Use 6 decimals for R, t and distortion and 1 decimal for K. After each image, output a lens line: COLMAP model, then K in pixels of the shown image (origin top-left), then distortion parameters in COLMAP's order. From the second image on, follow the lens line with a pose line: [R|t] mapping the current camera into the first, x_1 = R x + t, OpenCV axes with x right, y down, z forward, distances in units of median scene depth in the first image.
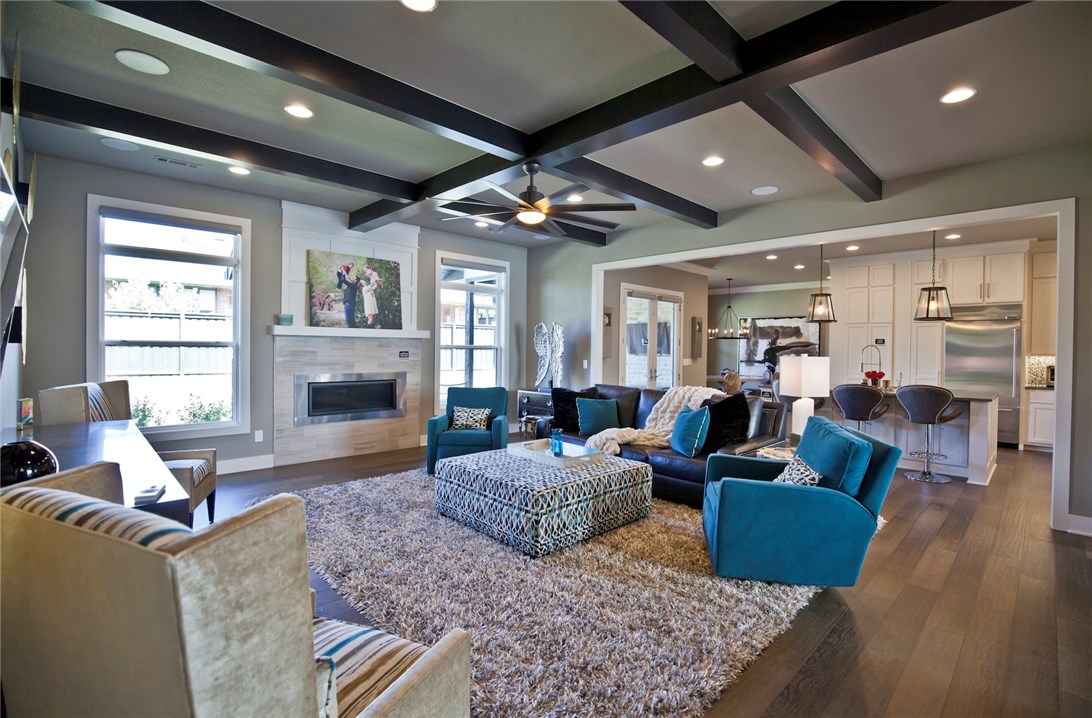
lens RADIAL K [[502.9, 0, 549.2], [0, 502.9, 352.2], [0, 0, 1]] dist [-0.026885, 0.002655]
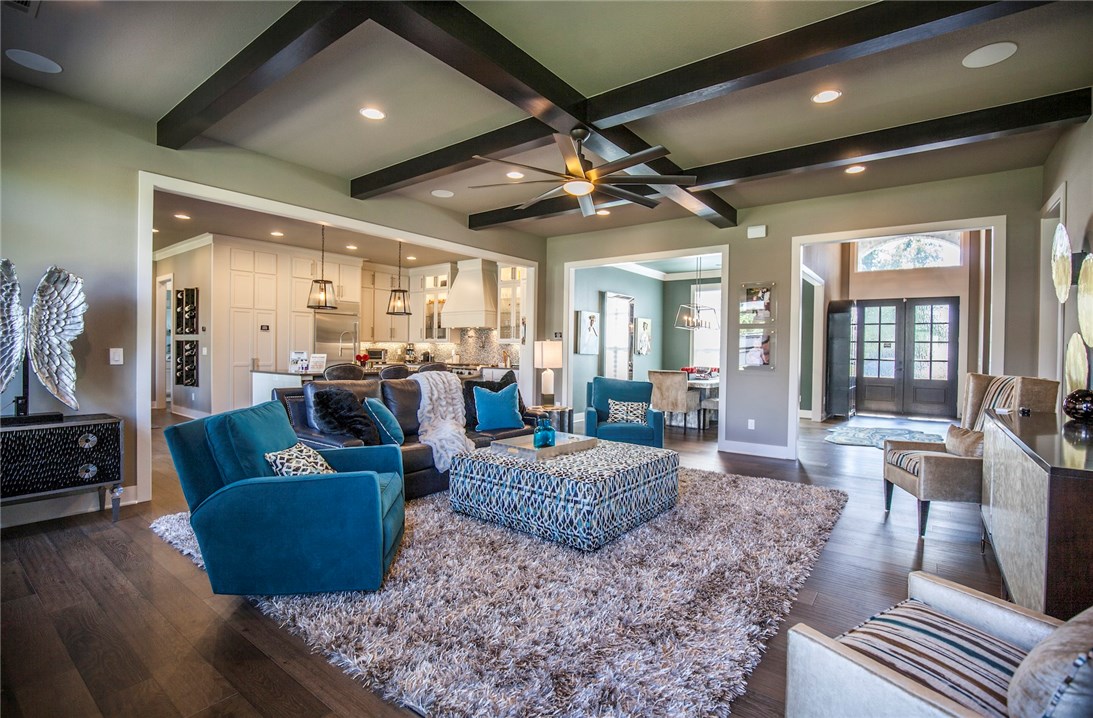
lens RADIAL K [[503.4, 0, 557.3], [0, 503.4, 354.4], [0, 0, 1]] dist [-0.026885, 0.002655]
pose [[-0.146180, -0.024211, 0.988962, -0.306206], [-0.005004, 0.999706, 0.023735, 0.004144], [-0.989245, -0.001479, -0.146258, 0.383569]]
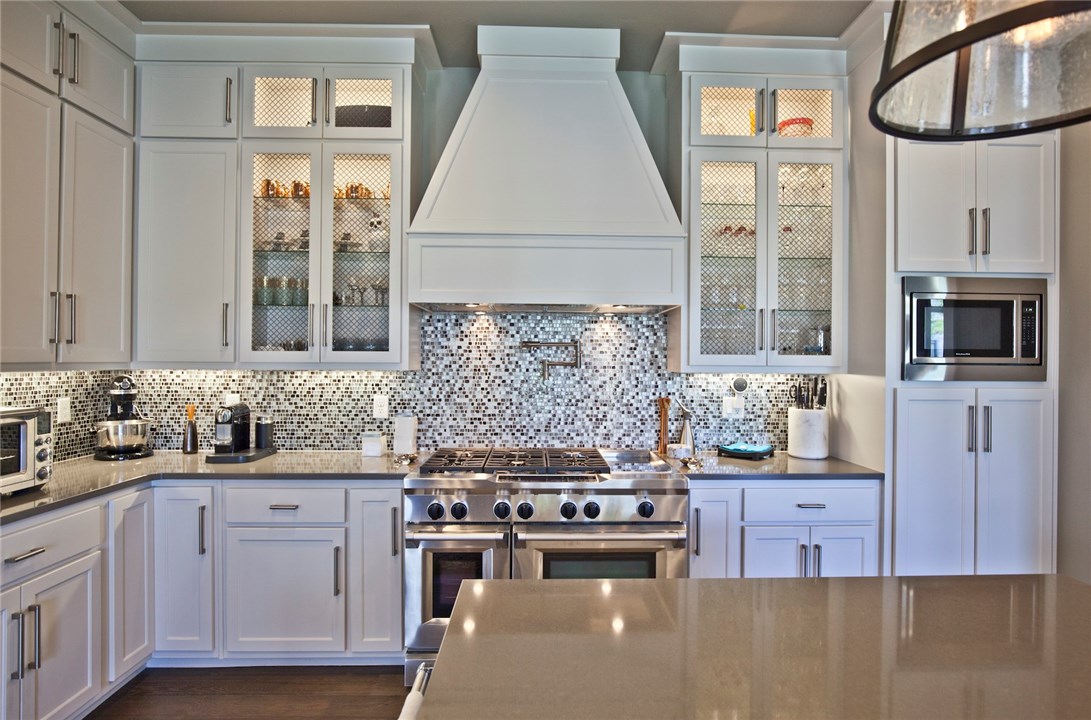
lens RADIAL K [[587.0, 0, 554.4], [0, 587.0, 355.5], [0, 0, 1]] dist [-0.018719, 0.002188]
pose [[-0.729337, -0.015494, 0.683979, 0.381949], [-0.010249, 0.999879, 0.011721, -0.003416], [-0.684078, 0.001539, -0.729407, 0.577367]]
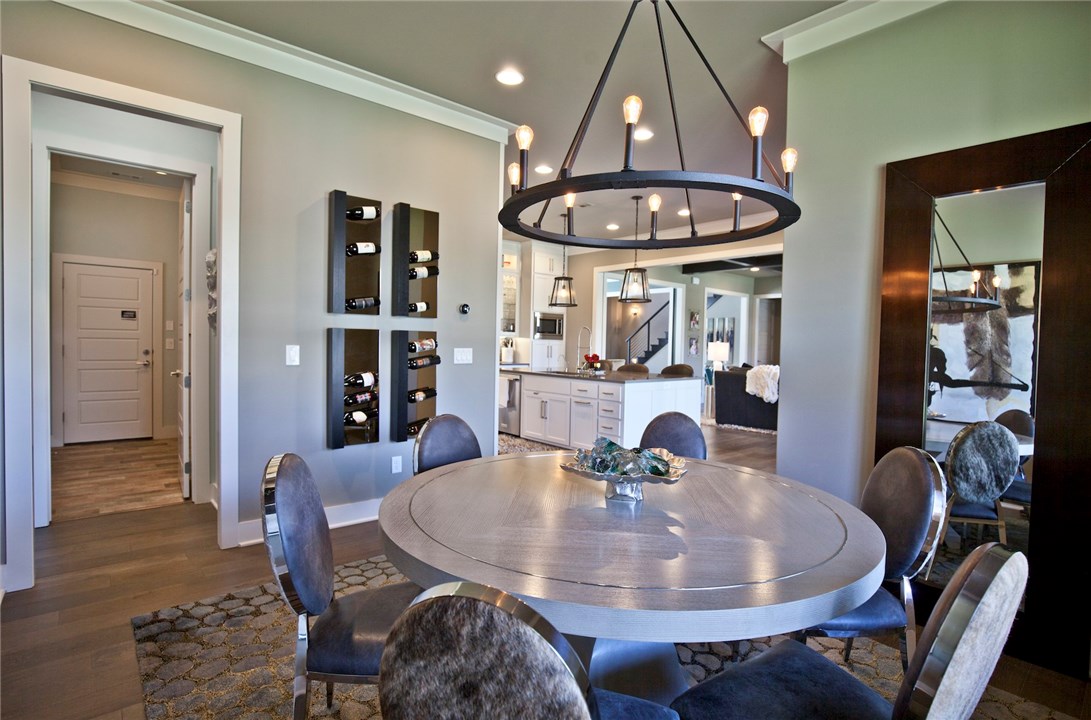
lens RADIAL K [[579.0, 0, 547.2], [0, 579.0, 360.6], [0, 0, 1]] dist [-0.004678, -0.000109]
pose [[-0.997317, -0.039639, 0.061537, 0.364198], [-0.037066, 0.998413, 0.042393, 0.002114], [-0.063120, 0.039998, -0.997204, 1.173077]]
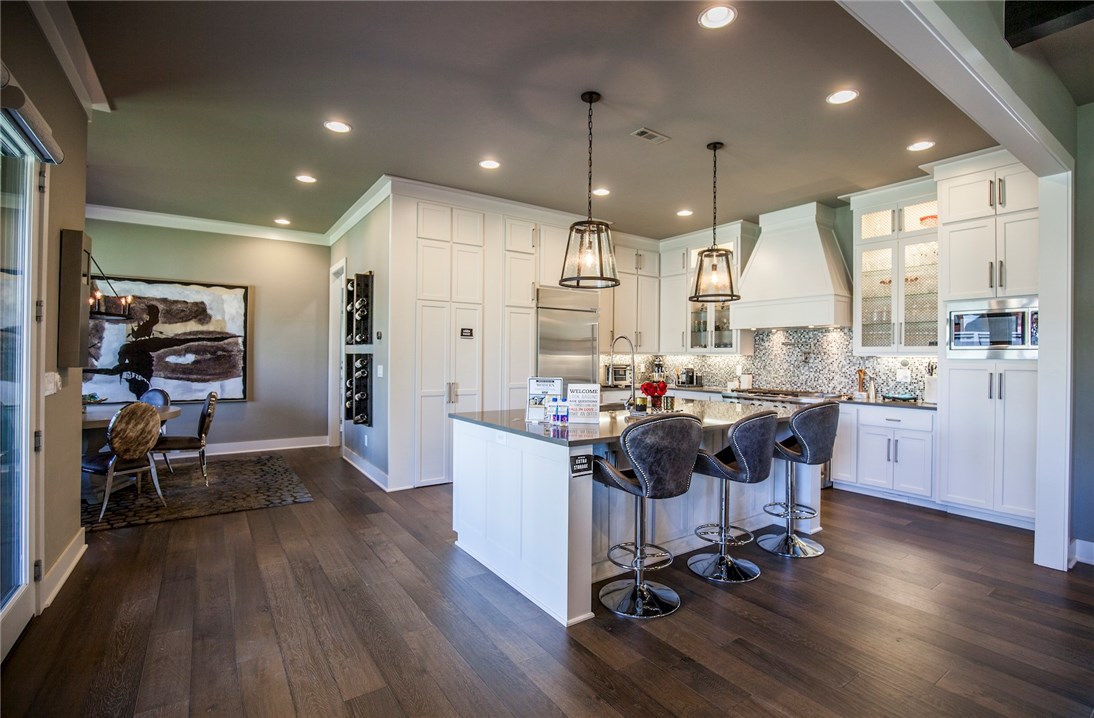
lens RADIAL K [[503.8, 0, 559.4], [0, 503.8, 352.8], [0, 0, 1]] dist [-0.026885, 0.002655]
pose [[0.165150, -0.005500, 0.986253, 0.041736], [0.002587, 0.999983, 0.005144, 0.000622], [-0.986265, 0.001702, 0.165162, 0.540781]]
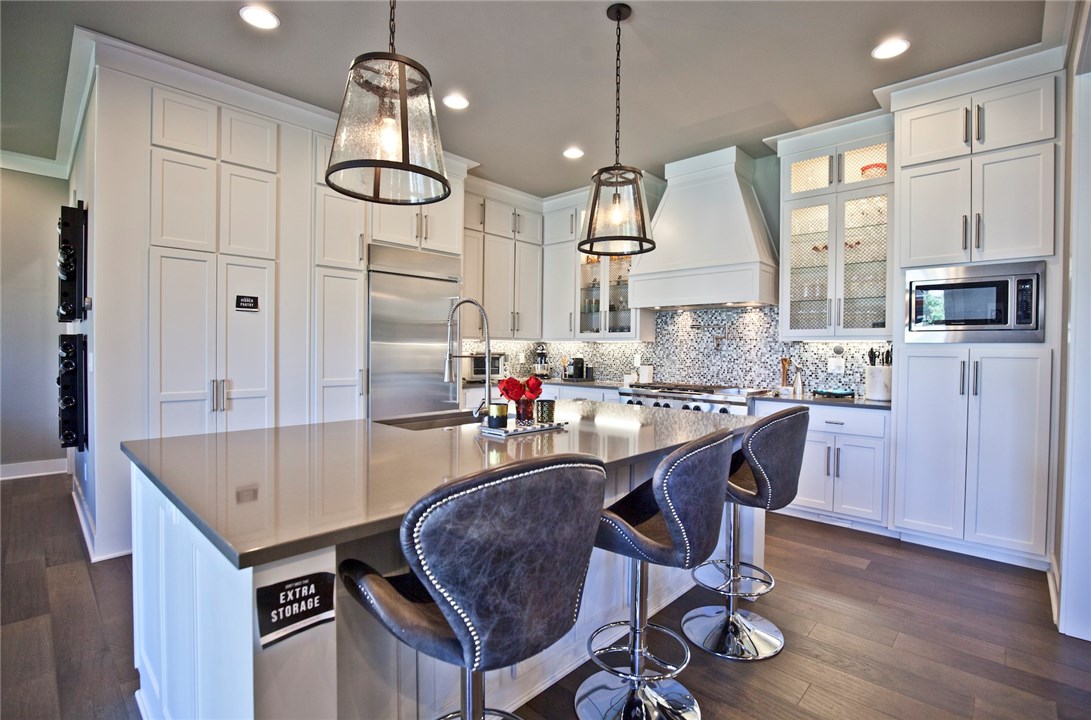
lens RADIAL K [[502.5, 0, 552.6], [0, 502.5, 356.6], [0, 0, 1]] dist [-0.026885, 0.002655]
pose [[-0.036222, -0.027403, 0.998968, 0.171756], [-0.001799, 0.999624, 0.027356, 0.007776], [-0.999342, -0.000806, -0.036258, 0.529589]]
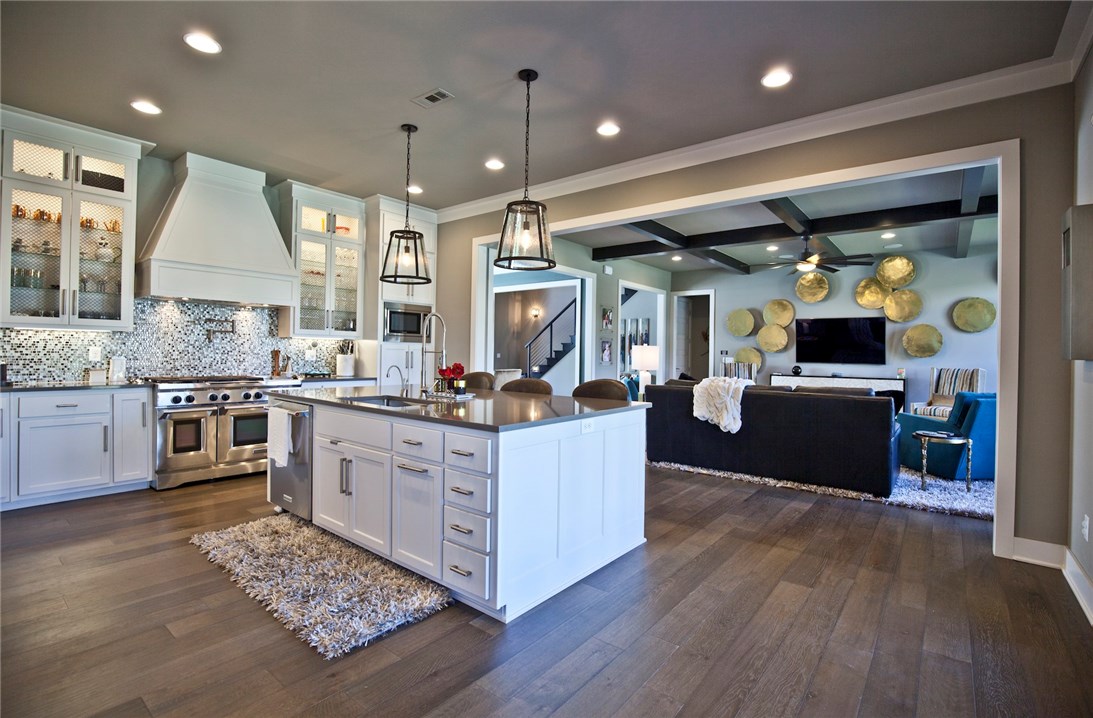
lens RADIAL K [[503.4, 0, 553.5], [0, 503.4, 352.3], [0, 0, 1]] dist [-0.026885, 0.002655]
pose [[-0.992934, -0.030986, -0.114548, 0.326673], [-0.032047, 0.999459, 0.007432, 0.008921], [0.114256, 0.011050, -0.993390, 0.837708]]
